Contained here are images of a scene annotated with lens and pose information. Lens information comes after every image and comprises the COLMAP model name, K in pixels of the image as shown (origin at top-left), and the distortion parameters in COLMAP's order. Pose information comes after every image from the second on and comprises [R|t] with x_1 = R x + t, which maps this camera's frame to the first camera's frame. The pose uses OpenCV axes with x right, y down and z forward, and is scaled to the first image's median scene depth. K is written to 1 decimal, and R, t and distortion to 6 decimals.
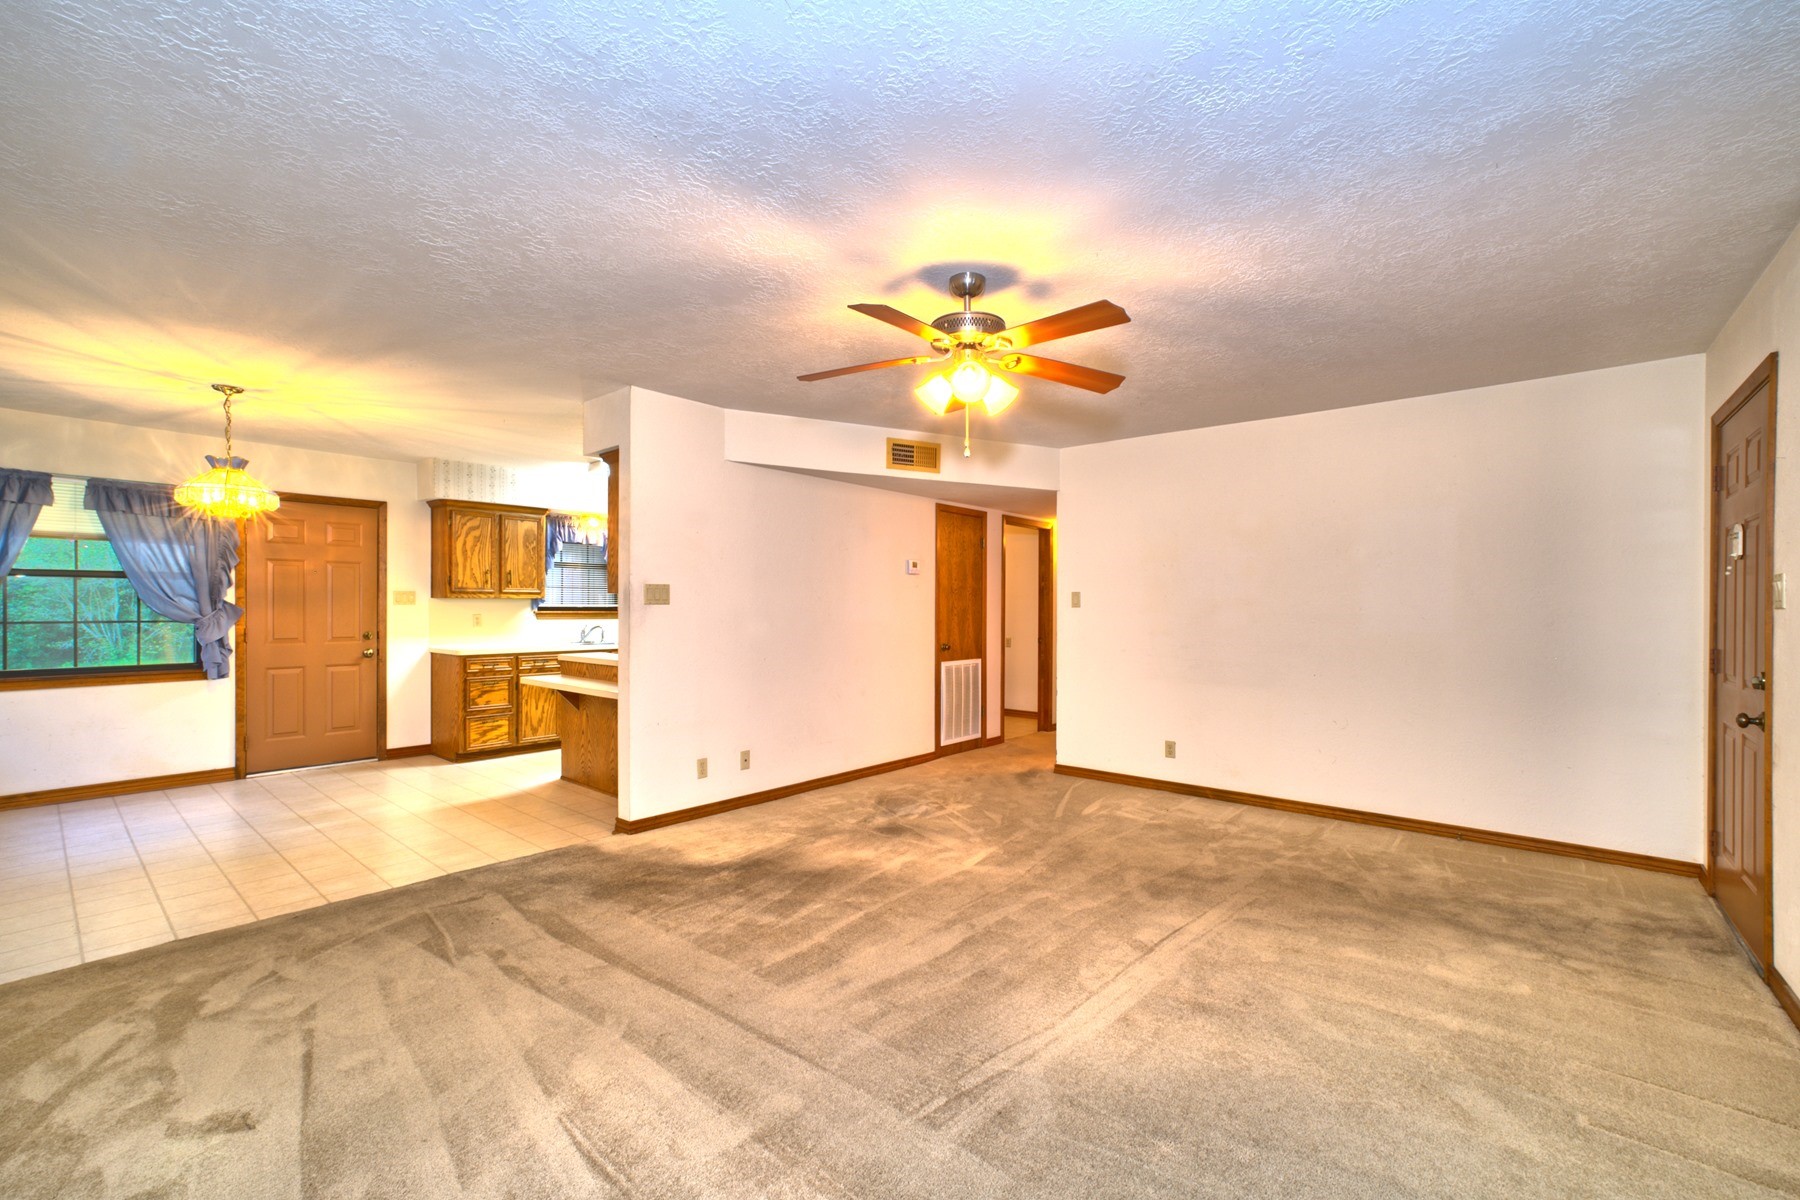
lens RADIAL K [[774.6, 0, 900.0], [0, 774.6, 600.0], [0, 0, 1]] dist [-0.021627, -0.000100]
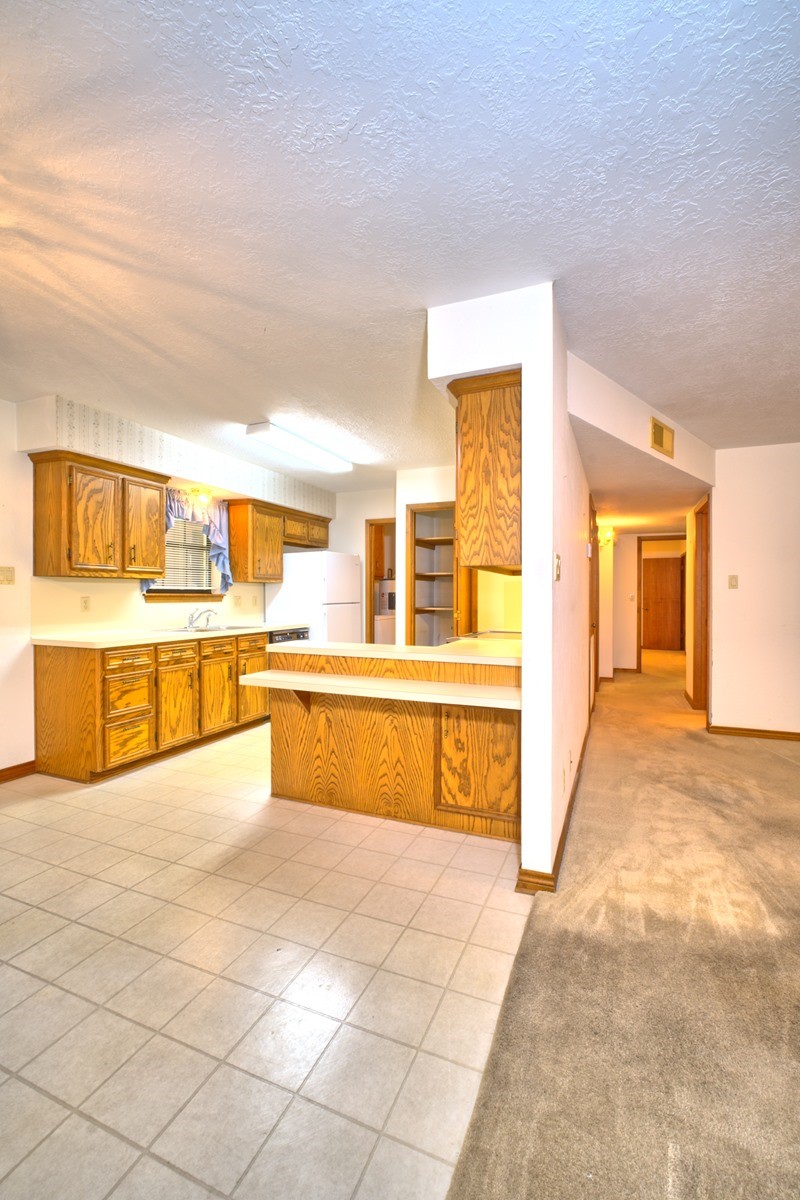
lens RADIAL K [[516.4, 0, 401.9], [0, 516.4, 592.2], [0, 0, 1]] dist [-0.021627, -0.000100]
pose [[0.947339, 0.000263, 0.320233, -0.427062], [-0.002214, 0.999981, 0.005727, 0.010126], [-0.320225, -0.006134, 0.947322, 0.386789]]
